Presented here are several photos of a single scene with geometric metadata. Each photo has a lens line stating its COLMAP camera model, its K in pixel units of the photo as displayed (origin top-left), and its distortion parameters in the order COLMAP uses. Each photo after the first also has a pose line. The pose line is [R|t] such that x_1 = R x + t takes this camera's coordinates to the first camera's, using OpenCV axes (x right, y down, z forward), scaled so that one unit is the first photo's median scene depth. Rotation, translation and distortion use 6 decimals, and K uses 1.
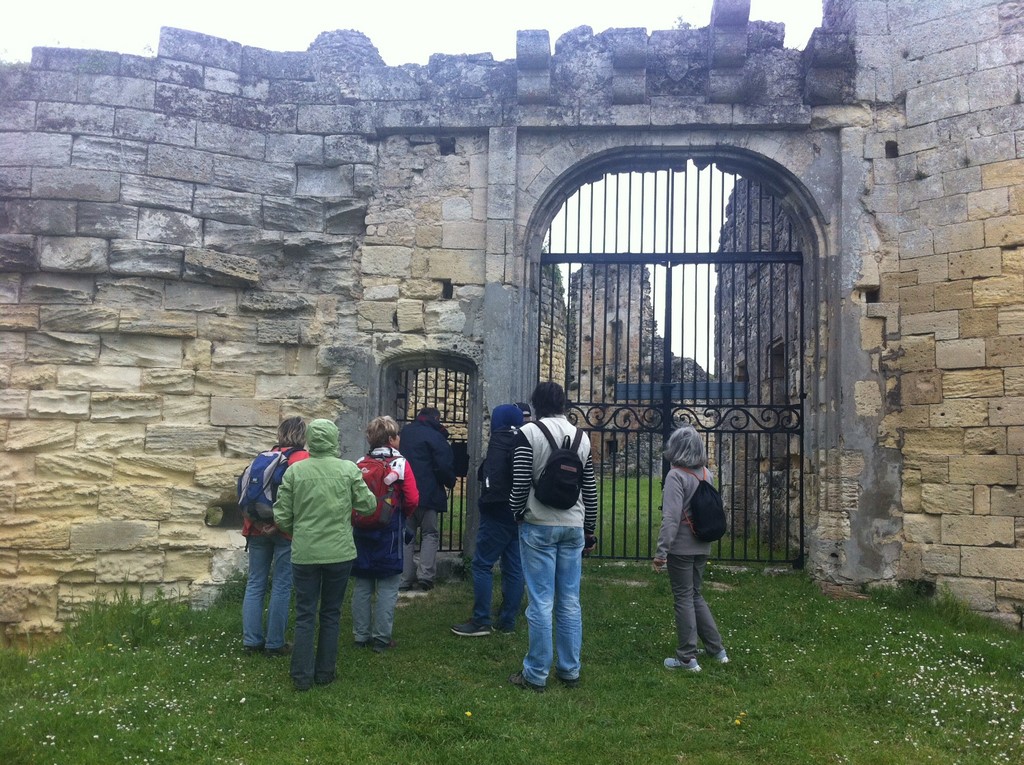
lens RADIAL K [[1018.0, 0, 511.9], [0, 1018.0, 341.8], [0, 0, 1]] dist [0.126140, -0.408380]
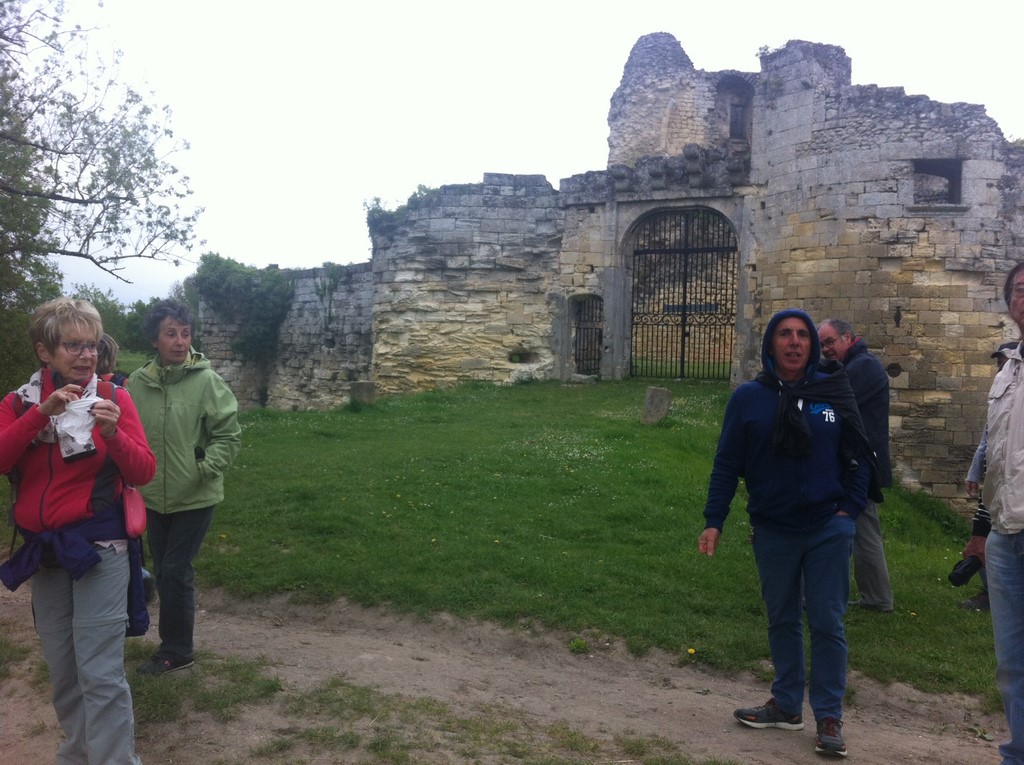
lens RADIAL K [[1018.0, 0, 511.9], [0, 1018.0, 341.8], [0, 0, 1]] dist [0.126140, -0.408380]
pose [[0.904122, 0.001671, -0.427271, 0.838922], [0.048636, 0.993090, 0.106800, -0.152882], [0.424497, -0.117341, 0.897794, -1.363642]]
